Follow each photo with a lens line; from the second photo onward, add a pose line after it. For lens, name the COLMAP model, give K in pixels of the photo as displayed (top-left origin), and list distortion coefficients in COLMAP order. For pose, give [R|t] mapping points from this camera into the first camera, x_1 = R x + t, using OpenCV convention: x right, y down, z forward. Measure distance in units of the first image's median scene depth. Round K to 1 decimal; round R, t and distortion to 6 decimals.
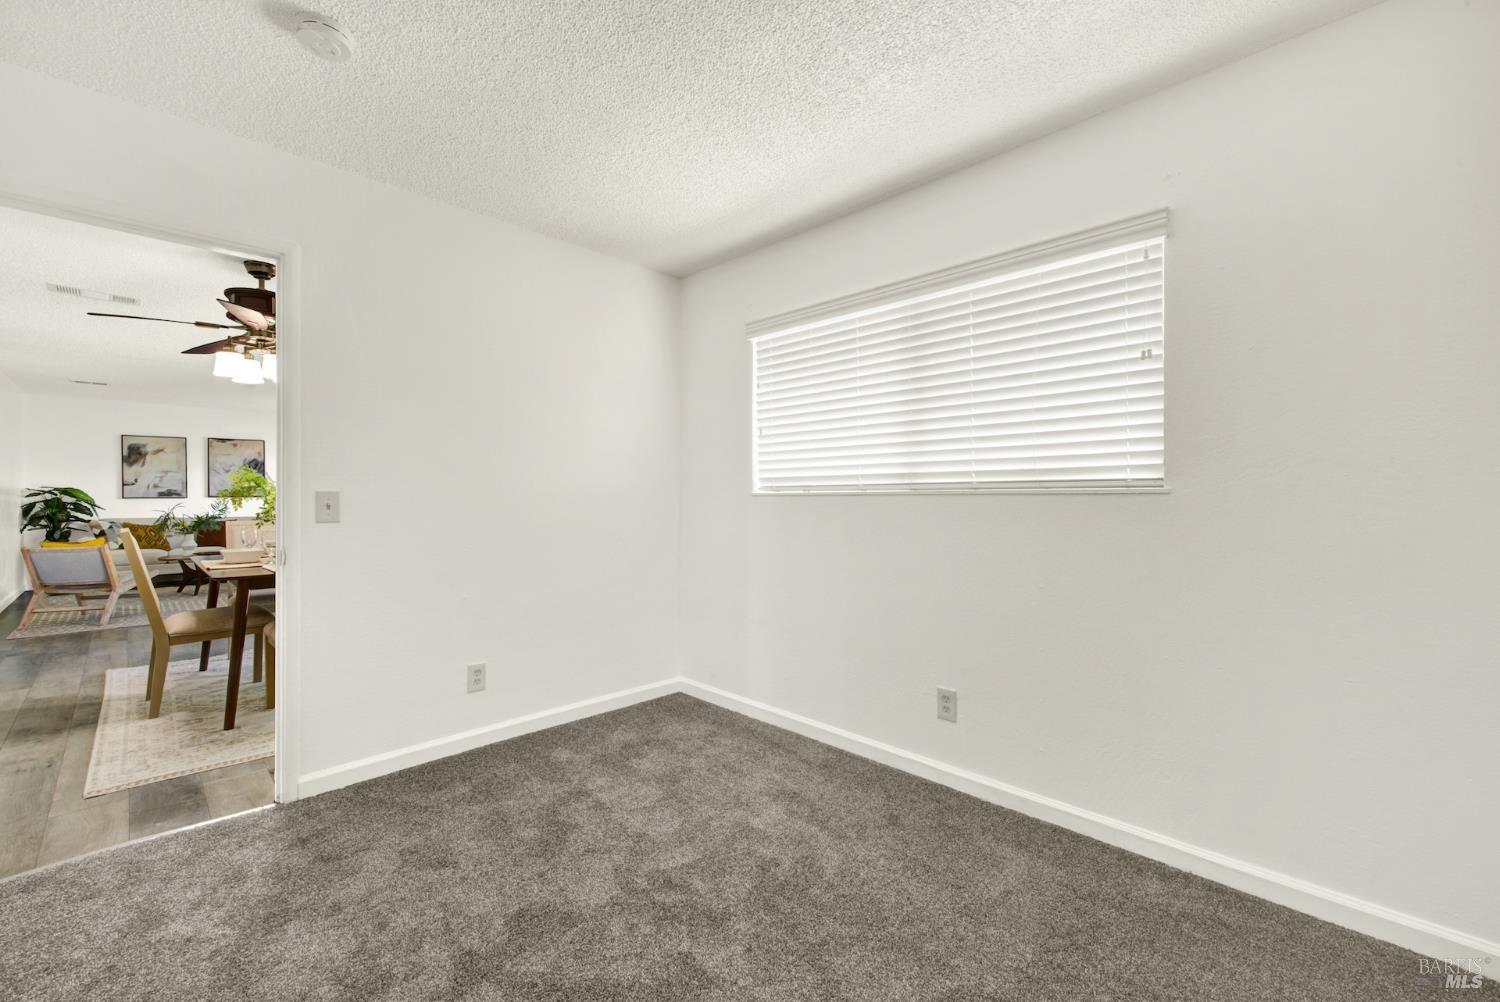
lens RADIAL K [[612.9, 0, 764.3], [0, 612.9, 499.3], [0, 0, 1]] dist [0.003098, -0.002905]
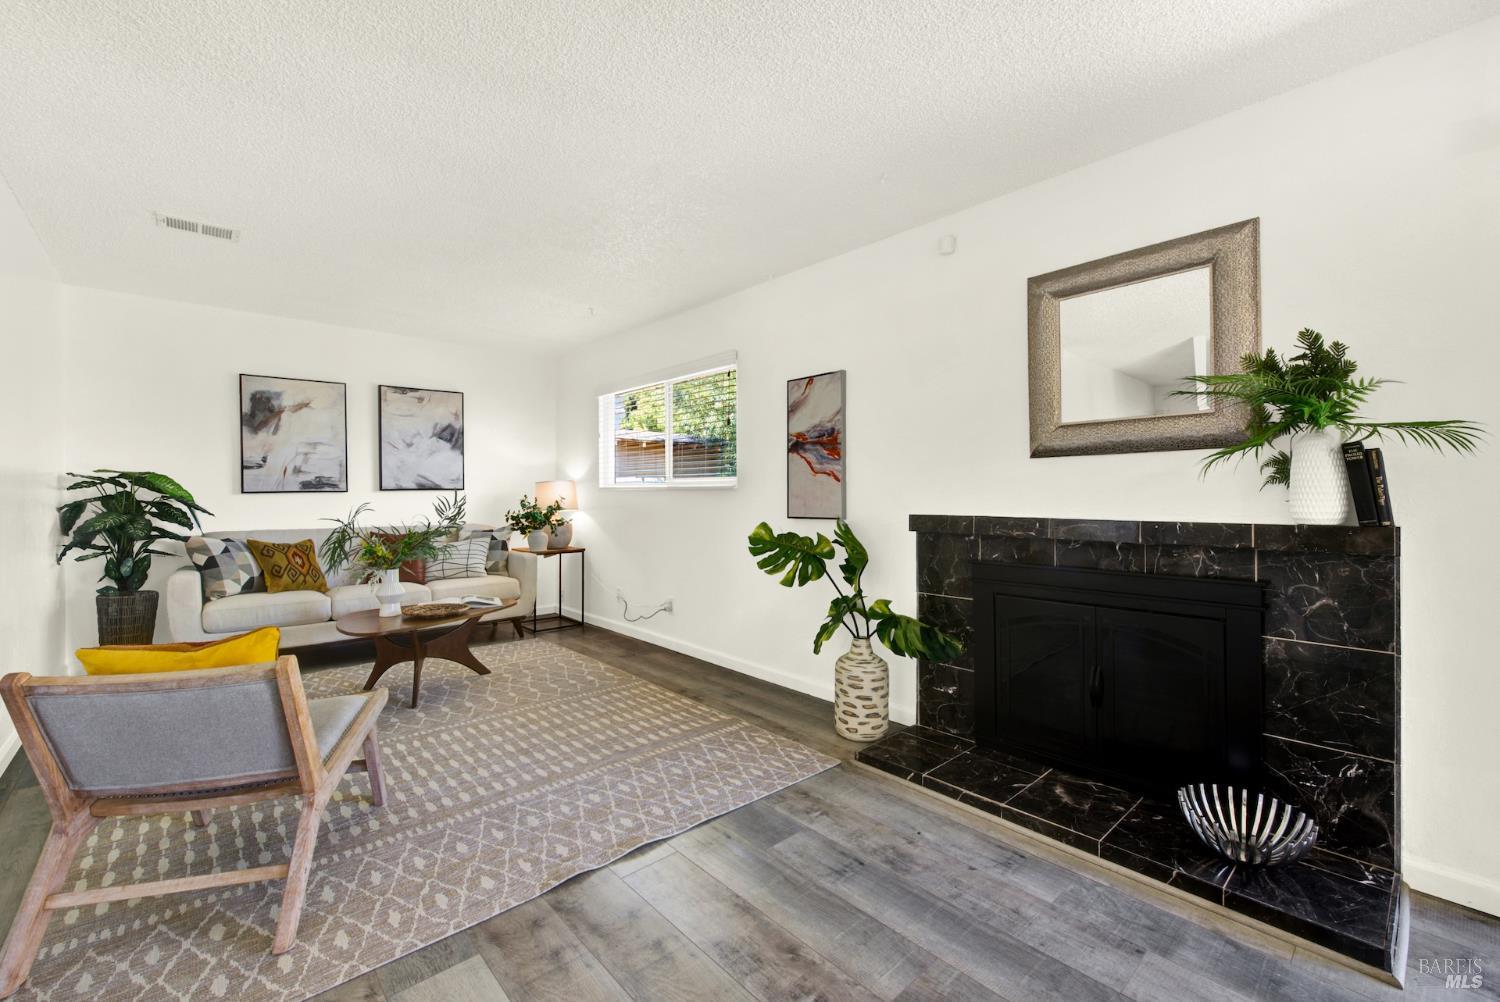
lens RADIAL K [[612.9, 0, 744.0], [0, 612.9, 496.1], [0, 0, 1]] dist [0.003098, -0.002905]
pose [[0.997768, 0.001254, -0.066771, -0.597975], [-0.001056, 0.999995, 0.002996, -0.001031], [0.066775, -0.002919, 0.997764, 0.516355]]
